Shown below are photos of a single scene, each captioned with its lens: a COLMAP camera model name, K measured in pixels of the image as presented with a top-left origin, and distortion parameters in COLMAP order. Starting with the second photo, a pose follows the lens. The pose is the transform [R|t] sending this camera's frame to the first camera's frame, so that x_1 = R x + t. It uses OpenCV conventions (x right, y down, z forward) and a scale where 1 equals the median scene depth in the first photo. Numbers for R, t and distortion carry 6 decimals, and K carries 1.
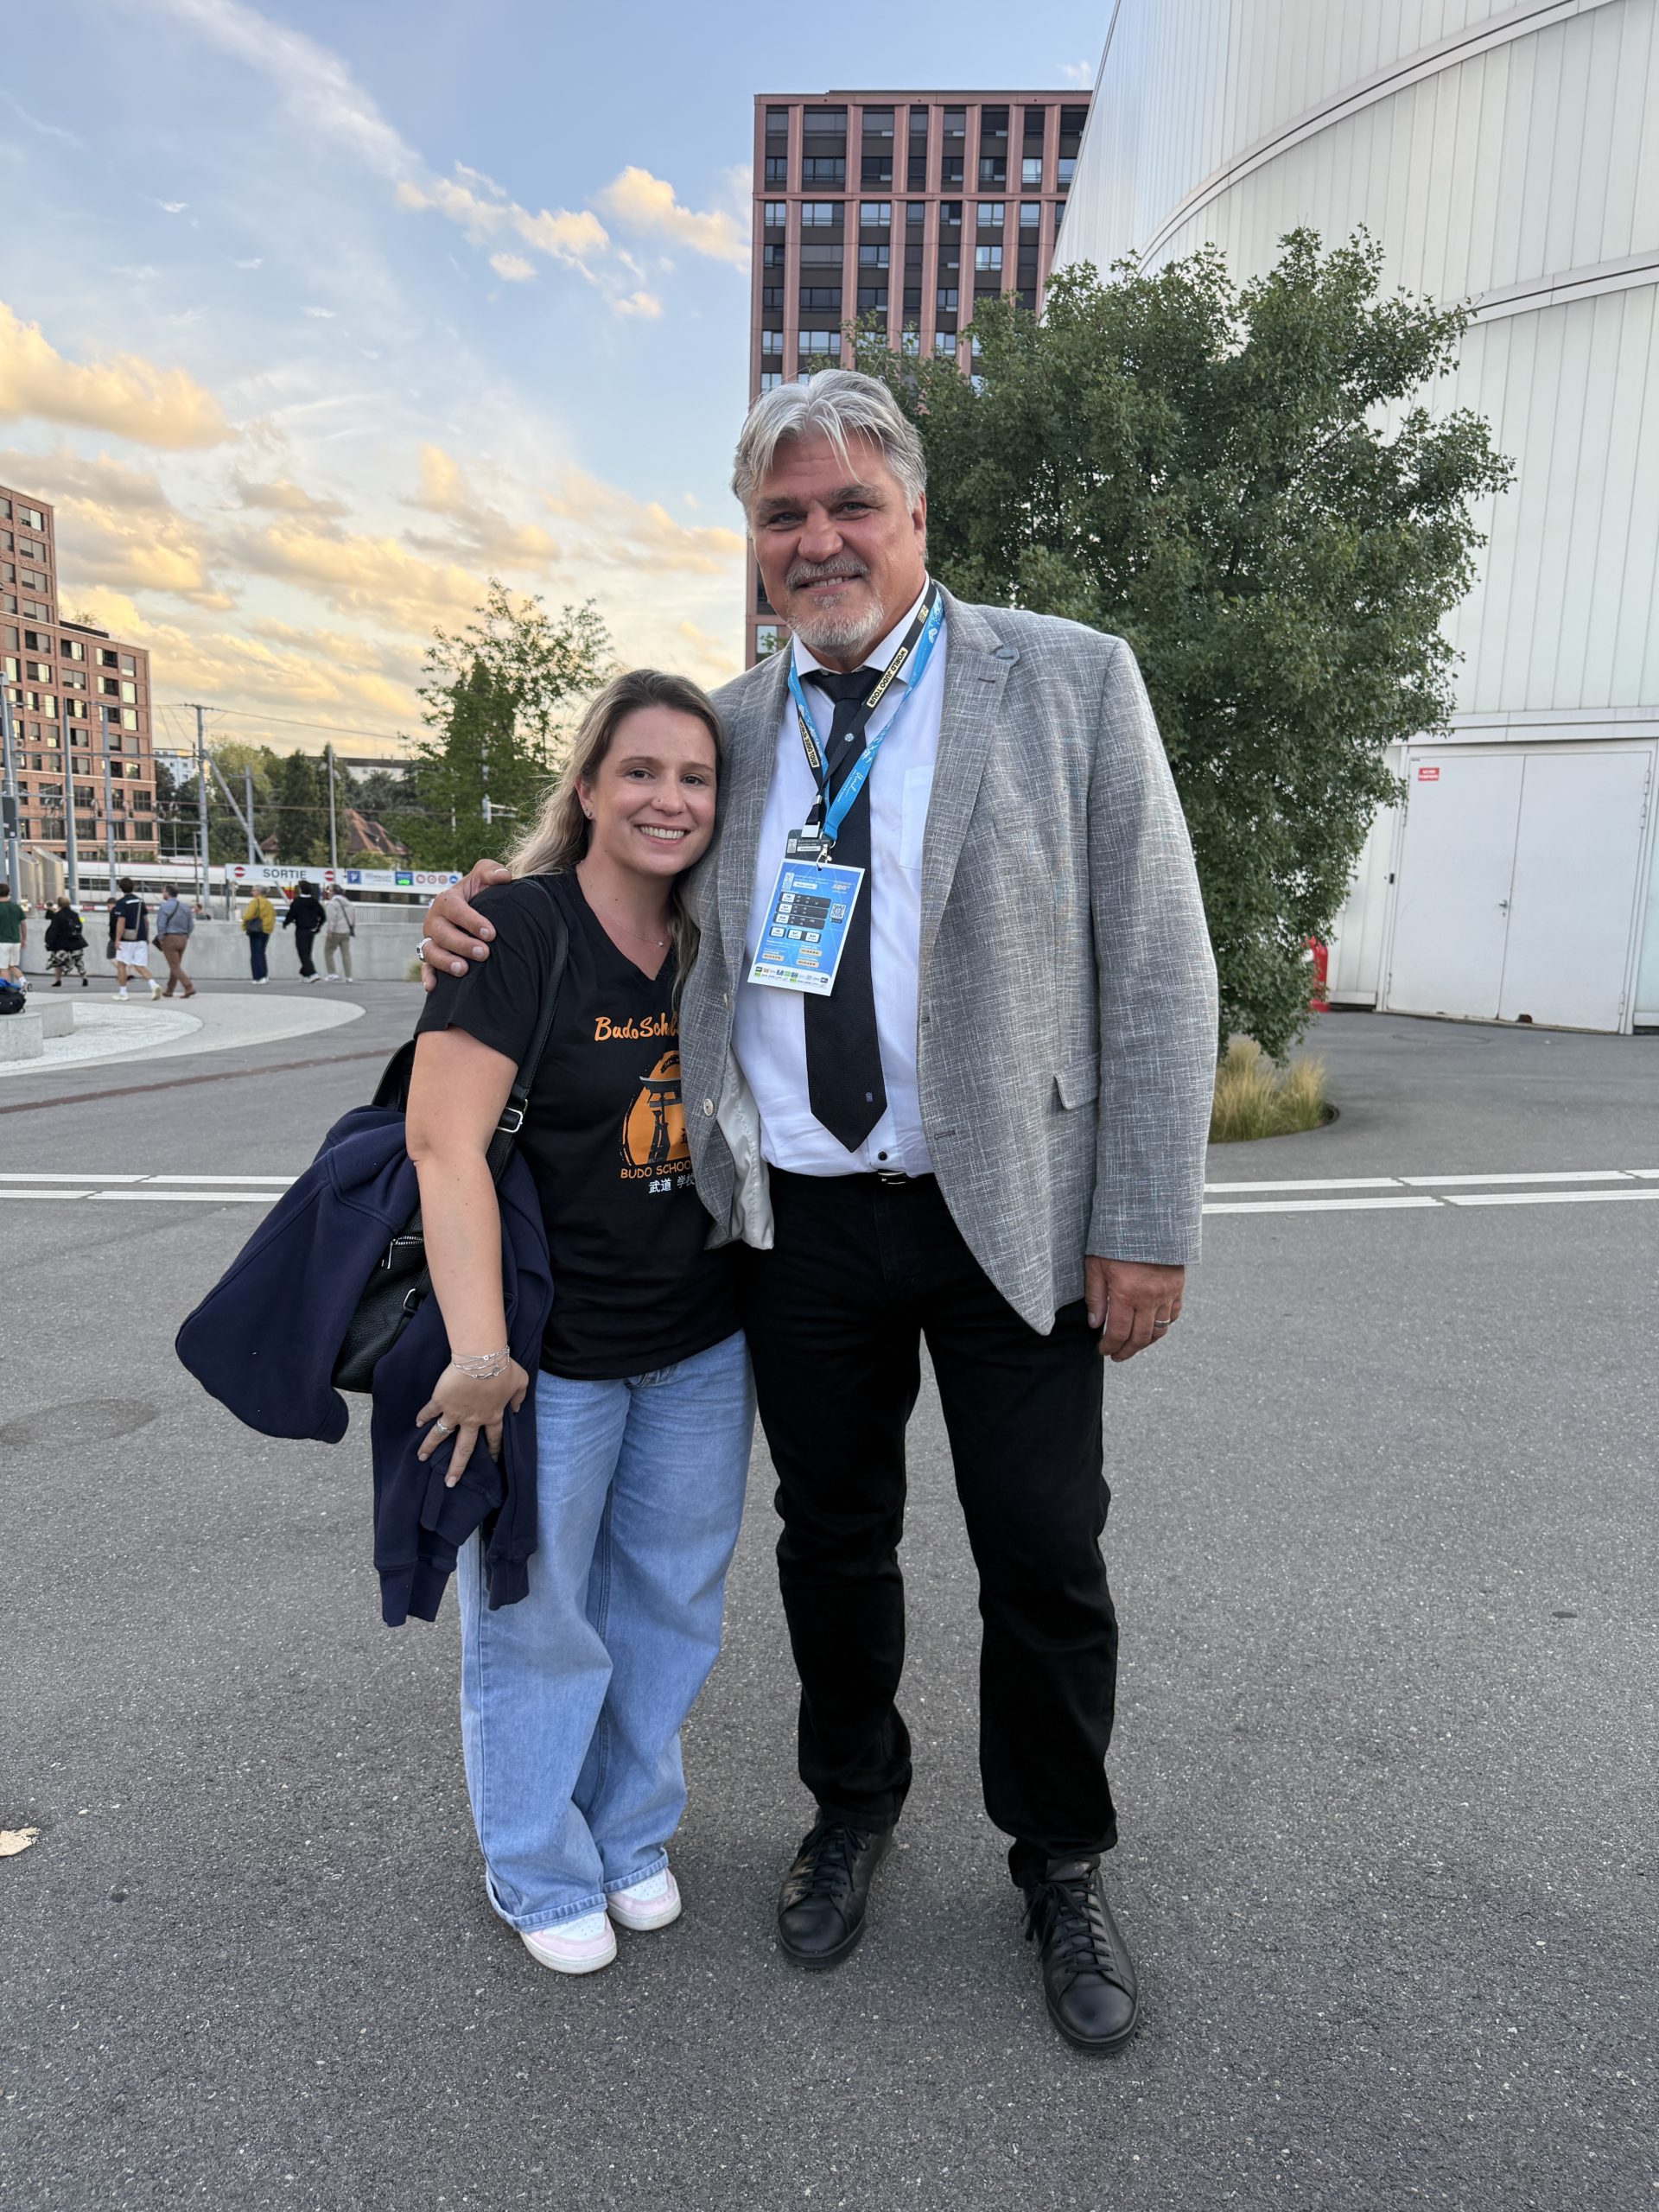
lens RADIAL K [[1553.3, 0, 831.3], [0, 1553.3, 1106.1], [0, 0, 1]] dist [-0.006683, -0.005208]
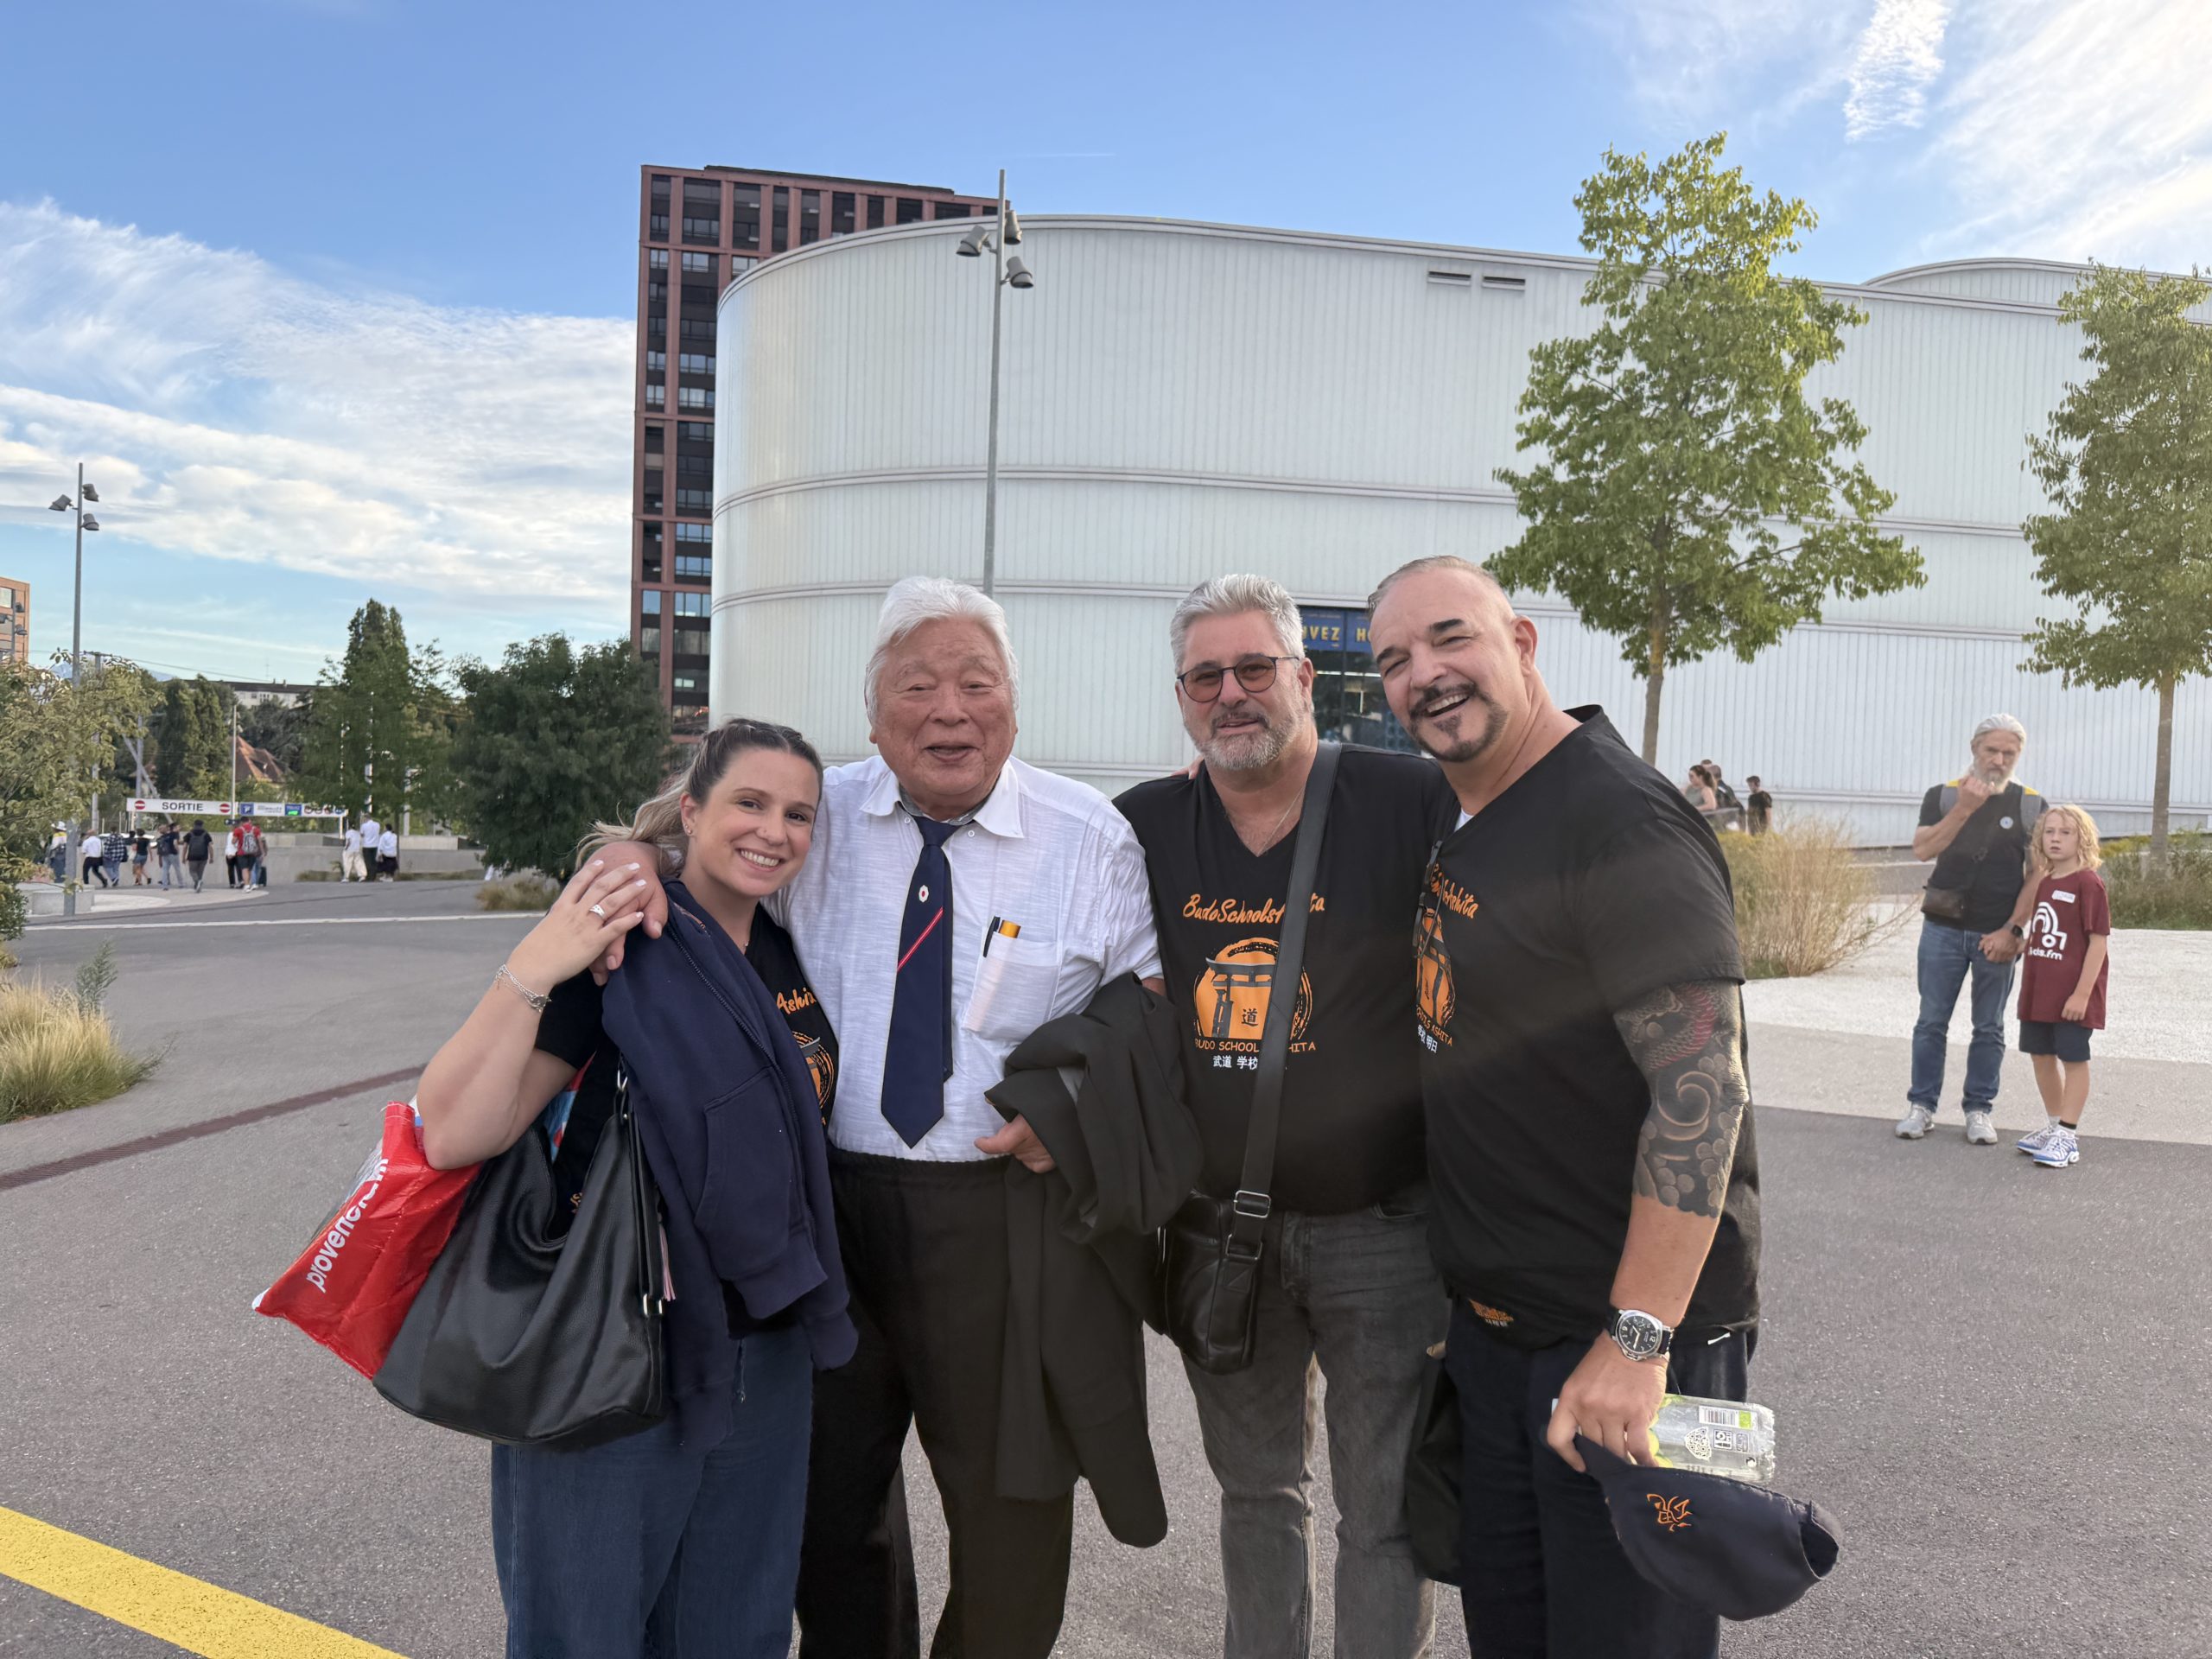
lens RADIAL K [[1553.3, 0, 1103.5], [0, 1553.3, 829.1], [0, 0, 1]] dist [-0.006683, -0.005208]
pose [[0.976737, 0.005485, 0.214368, 0.044072], [0.023296, 0.991042, -0.131502, 0.021182], [-0.213169, 0.133436, 0.967860, -0.163611]]
